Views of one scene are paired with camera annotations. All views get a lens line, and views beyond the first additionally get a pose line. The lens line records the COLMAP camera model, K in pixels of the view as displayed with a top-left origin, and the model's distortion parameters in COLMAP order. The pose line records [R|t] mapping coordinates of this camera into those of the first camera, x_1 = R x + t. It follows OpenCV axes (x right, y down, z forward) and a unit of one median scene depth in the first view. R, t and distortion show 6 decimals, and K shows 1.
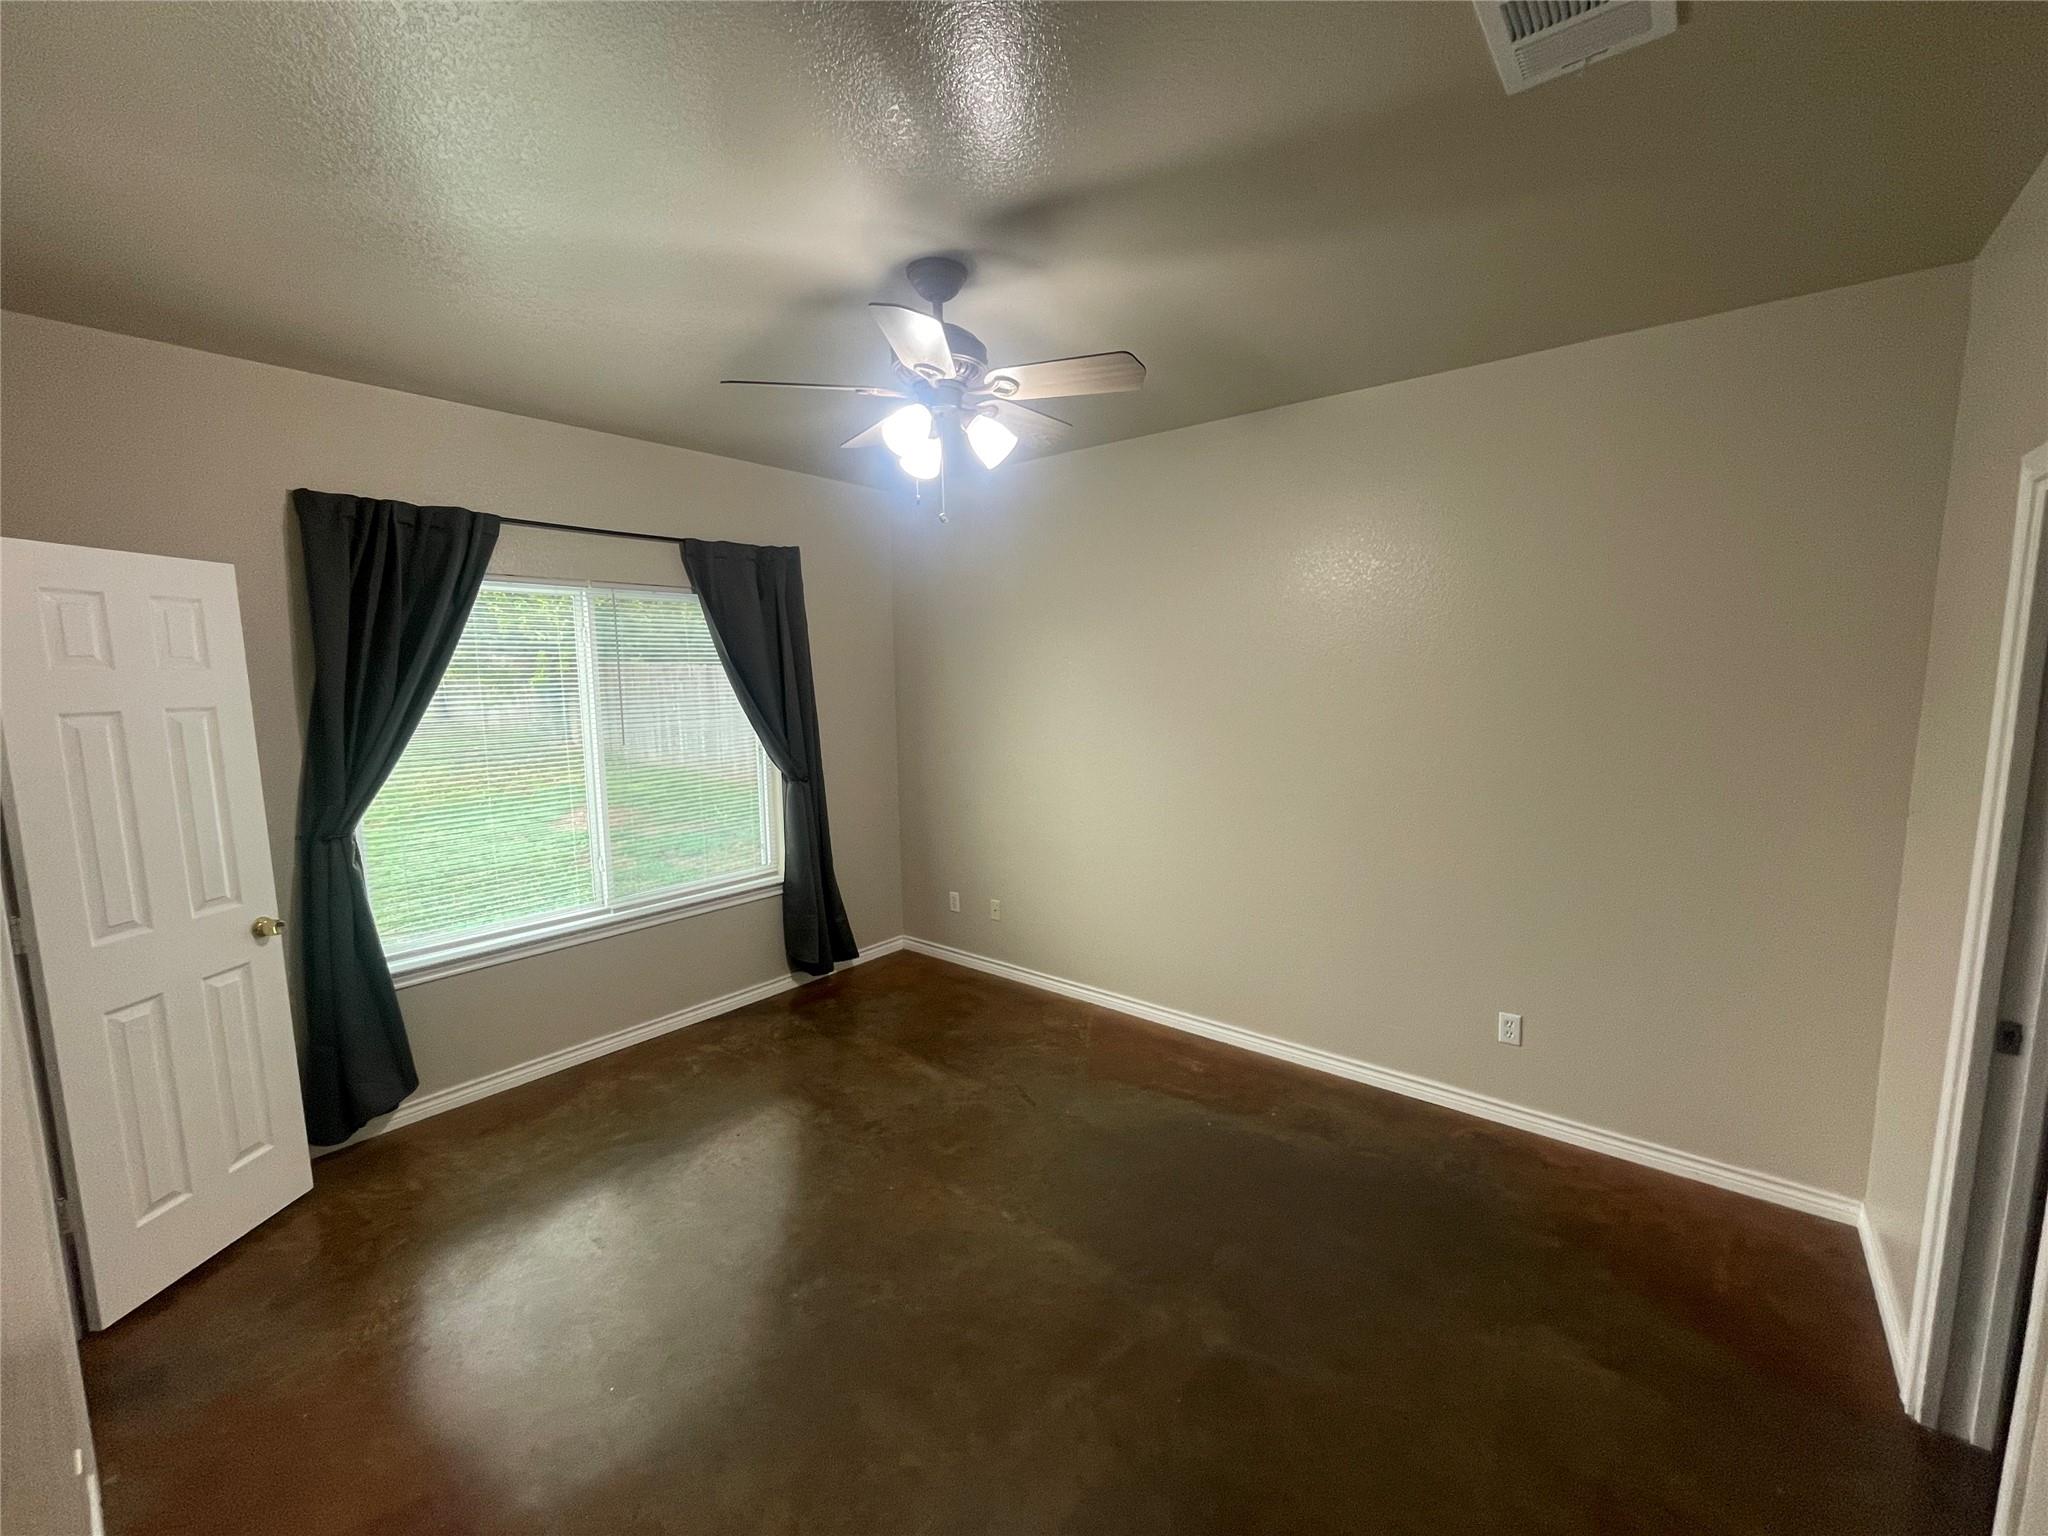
lens RADIAL K [[830.3, 0, 1030.7], [0, 830.3, 769.6], [0, 0, 1]] dist [0.018182, 0.000229]
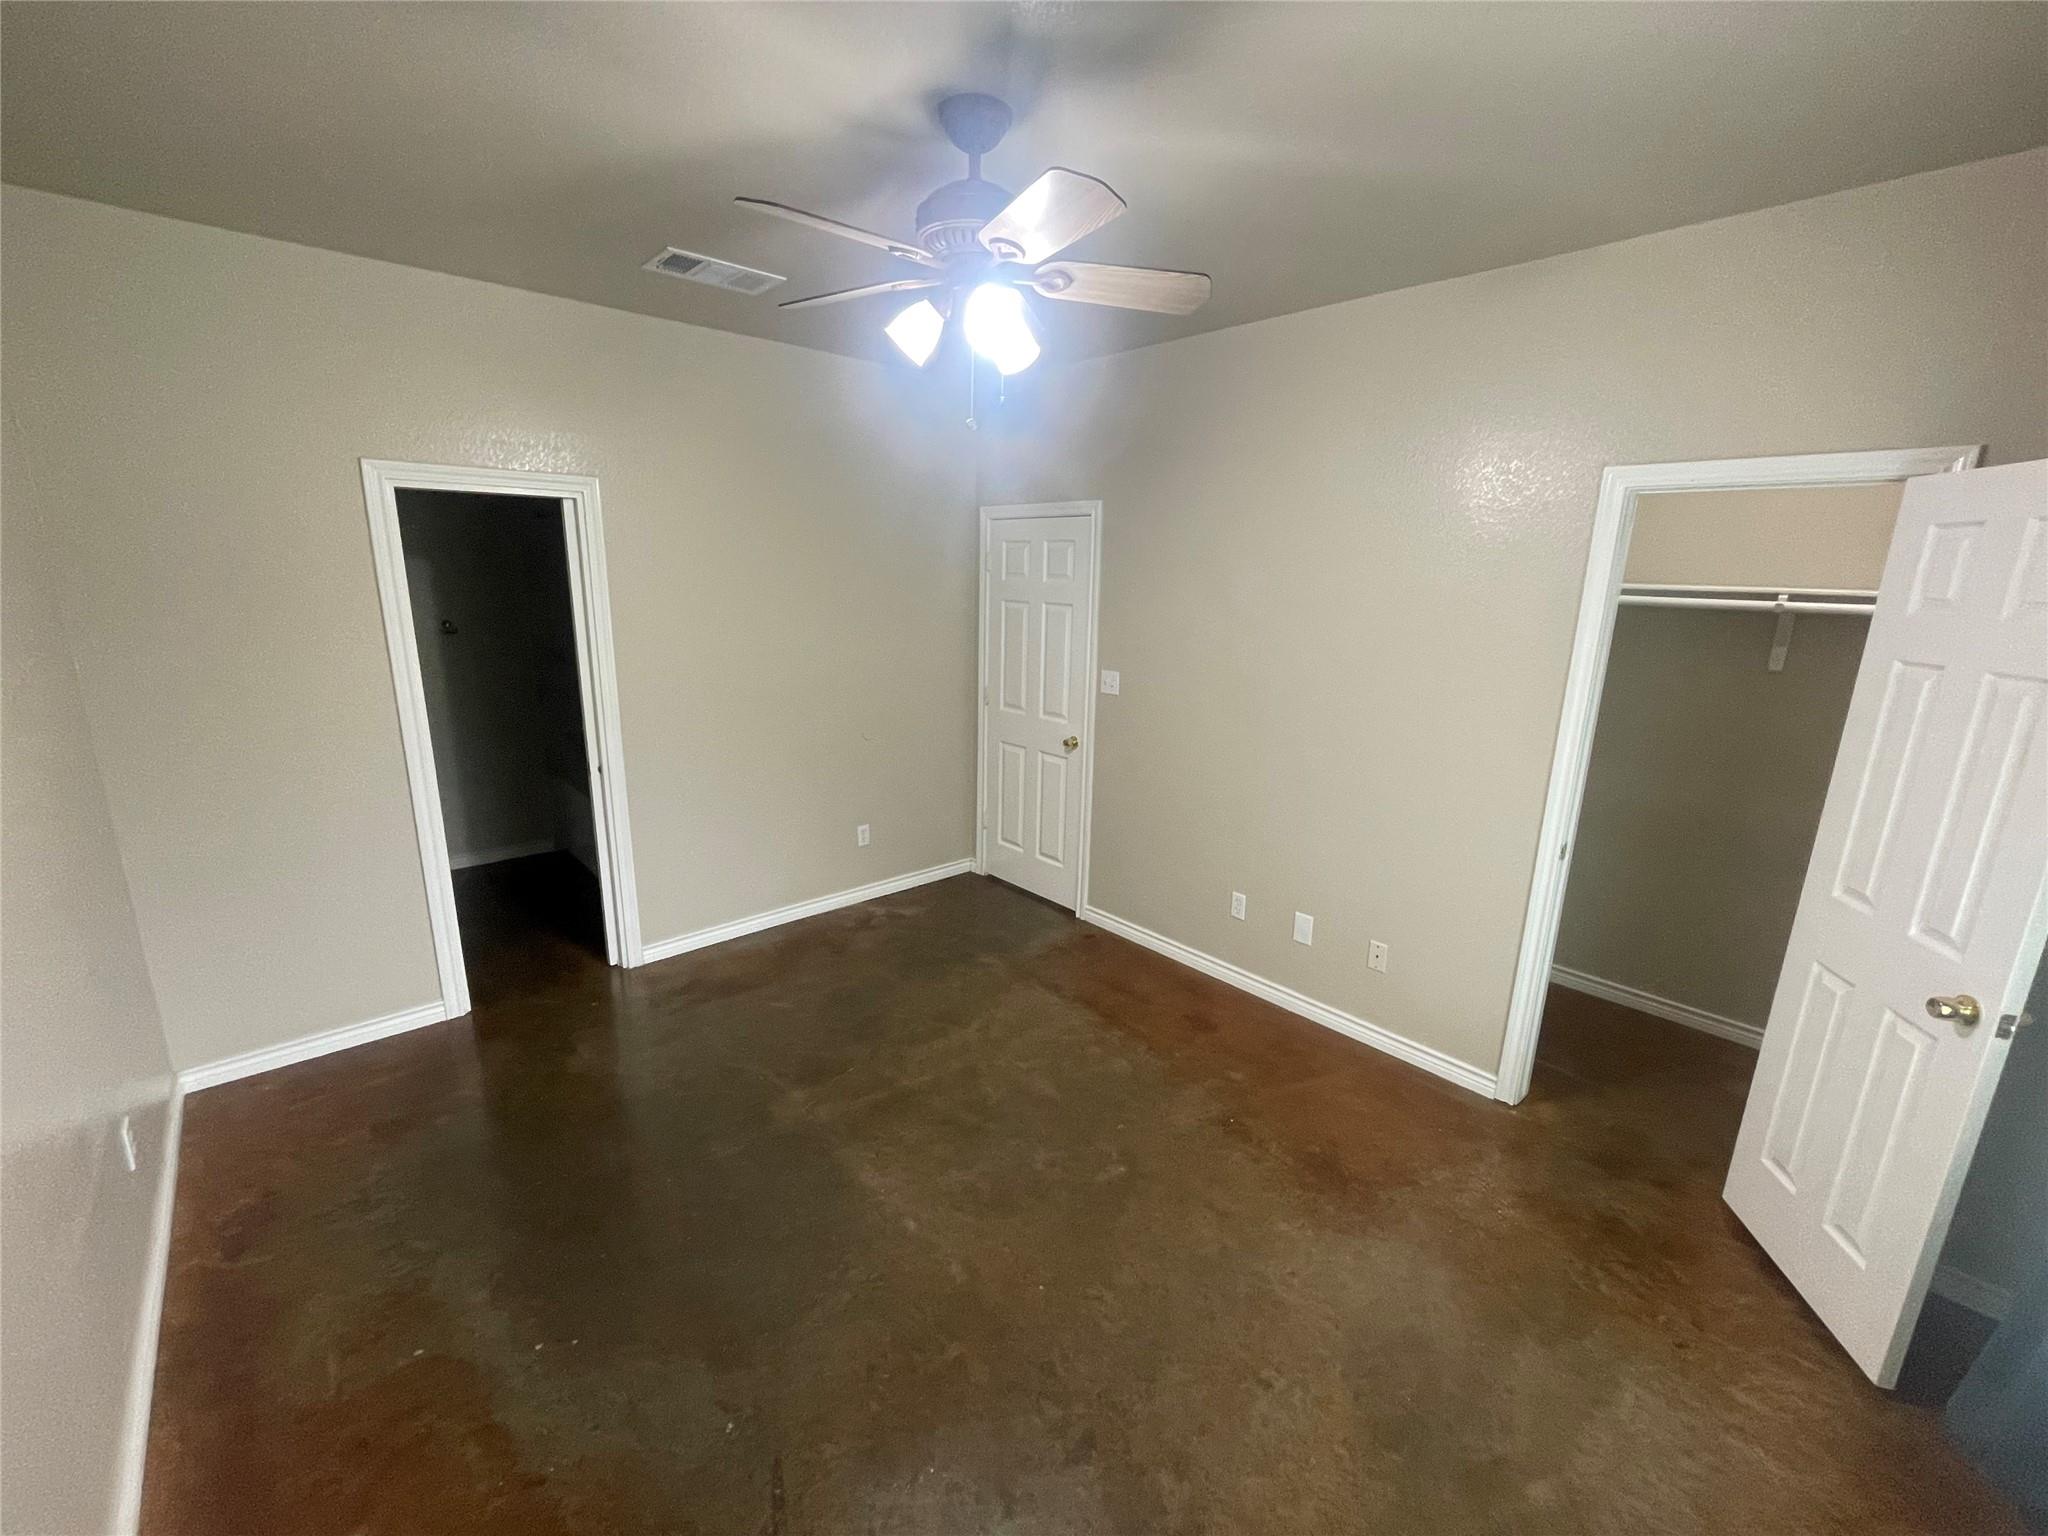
lens RADIAL K [[830.3, 0, 1037.9], [0, 830.3, 760.8], [0, 0, 1]] dist [0.018182, 0.000229]
pose [[-0.989928, -0.040134, 0.135760, -0.311697], [0.010813, 0.934736, 0.355177, -0.286291], [-0.141155, 0.353068, -0.924888, 1.928212]]
